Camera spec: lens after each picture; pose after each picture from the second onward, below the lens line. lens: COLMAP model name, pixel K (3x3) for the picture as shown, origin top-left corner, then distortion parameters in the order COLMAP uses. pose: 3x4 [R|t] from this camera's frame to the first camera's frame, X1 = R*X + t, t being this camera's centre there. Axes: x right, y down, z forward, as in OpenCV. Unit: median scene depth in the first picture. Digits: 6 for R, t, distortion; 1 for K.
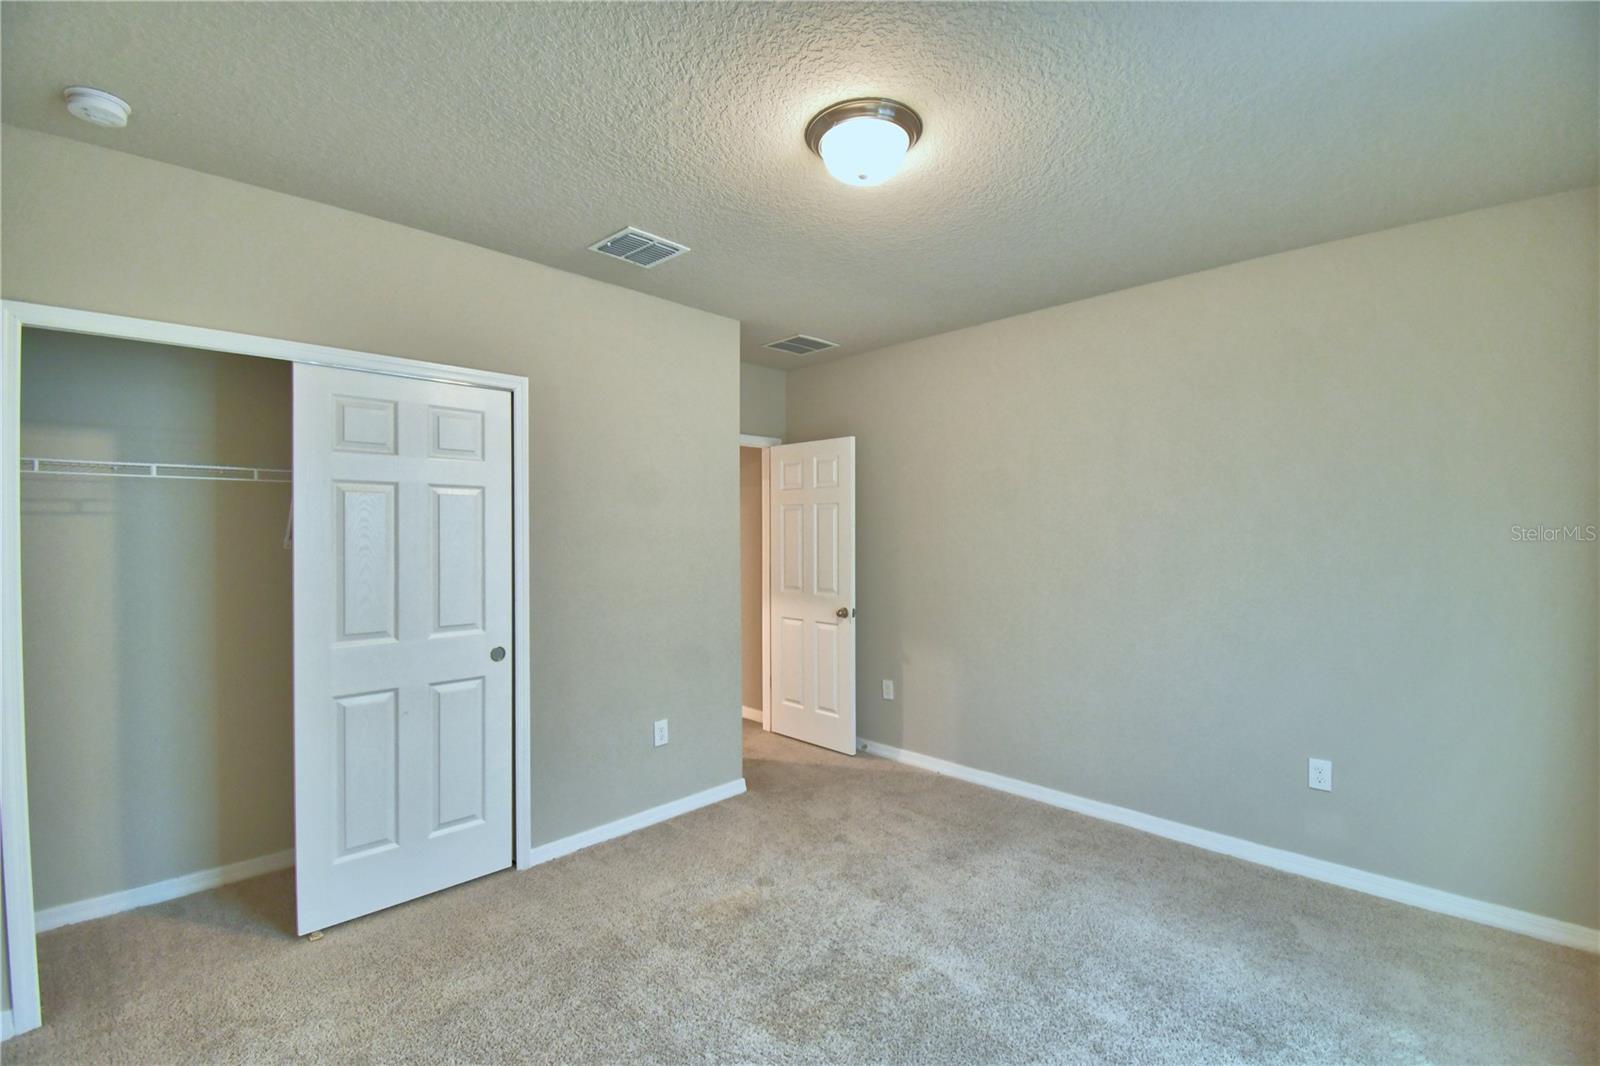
lens RADIAL K [[716.2, 0, 804.8], [0, 716.2, 529.2], [0, 0, 1]] dist [-0.001170, -0.001614]
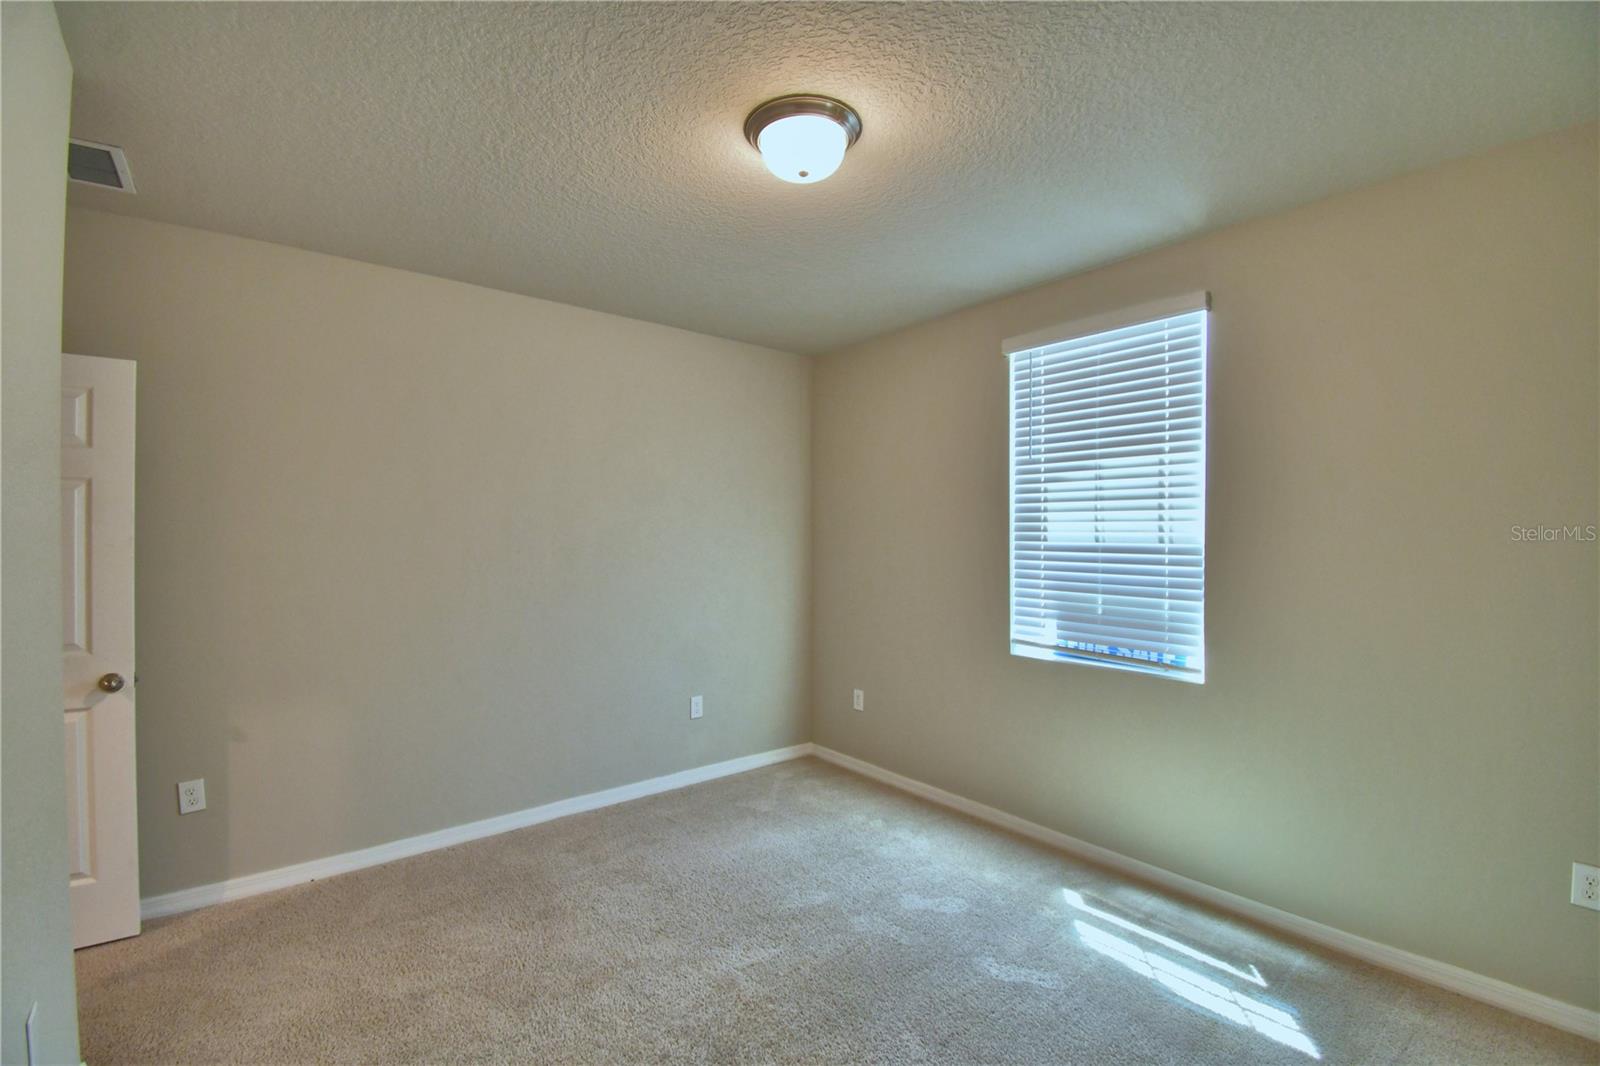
lens RADIAL K [[716.2, 0, 800.5], [0, 716.2, 525.5], [0, 0, 1]] dist [-0.001170, -0.001614]
pose [[0.104217, 0.011756, 0.994485, -0.604764], [-0.003380, 0.999929, -0.011466, 0.002321], [-0.994549, -0.002166, 0.104249, 0.601844]]
